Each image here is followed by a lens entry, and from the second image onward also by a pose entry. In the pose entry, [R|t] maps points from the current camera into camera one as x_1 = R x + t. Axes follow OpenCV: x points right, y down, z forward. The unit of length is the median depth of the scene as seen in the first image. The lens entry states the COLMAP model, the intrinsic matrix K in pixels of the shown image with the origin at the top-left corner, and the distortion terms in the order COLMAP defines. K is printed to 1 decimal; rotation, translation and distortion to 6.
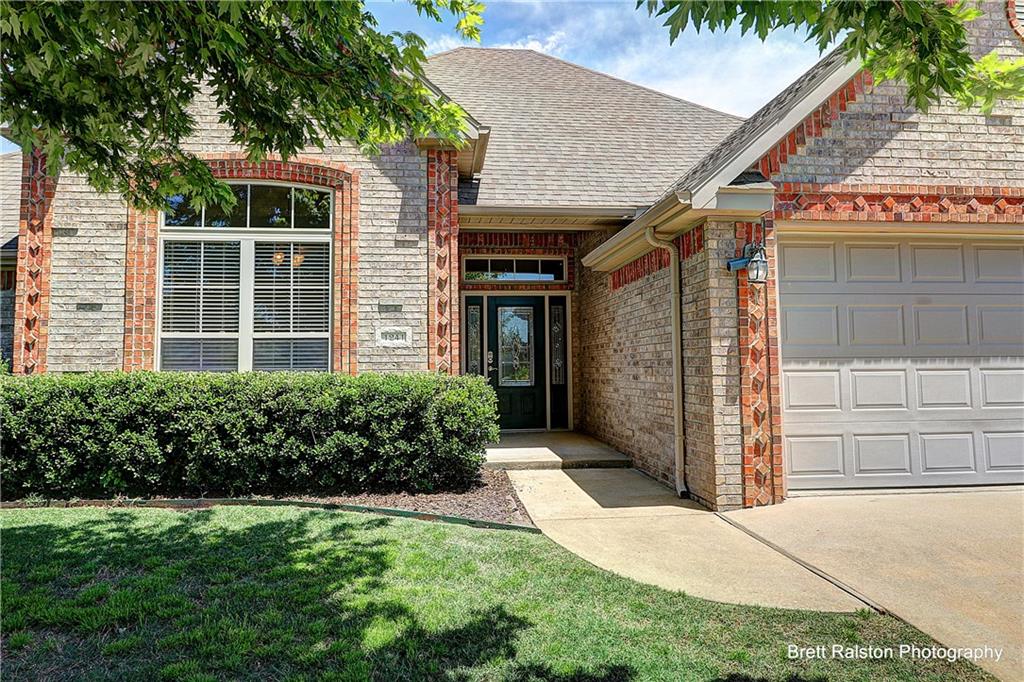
lens RADIAL K [[595.7, 0, 512.0], [0, 595.7, 341.0], [0, 0, 1]] dist [-0.004278, -0.001208]
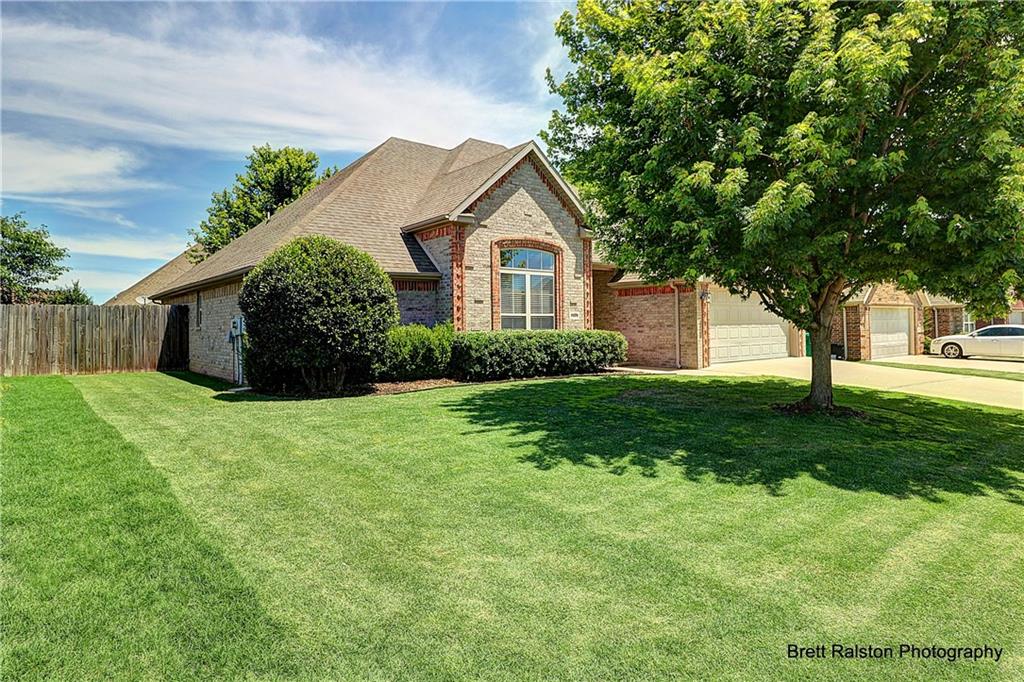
lens RADIAL K [[559.5, 0, 512.0], [0, 559.5, 341.0], [0, 0, 1]] dist [-0.001582, -0.000103]
pose [[0.848239, -0.016271, 0.529364, -2.024648], [-0.018559, 0.998001, 0.060414, -0.046598], [-0.529289, -0.061070, 0.846241, -1.029724]]
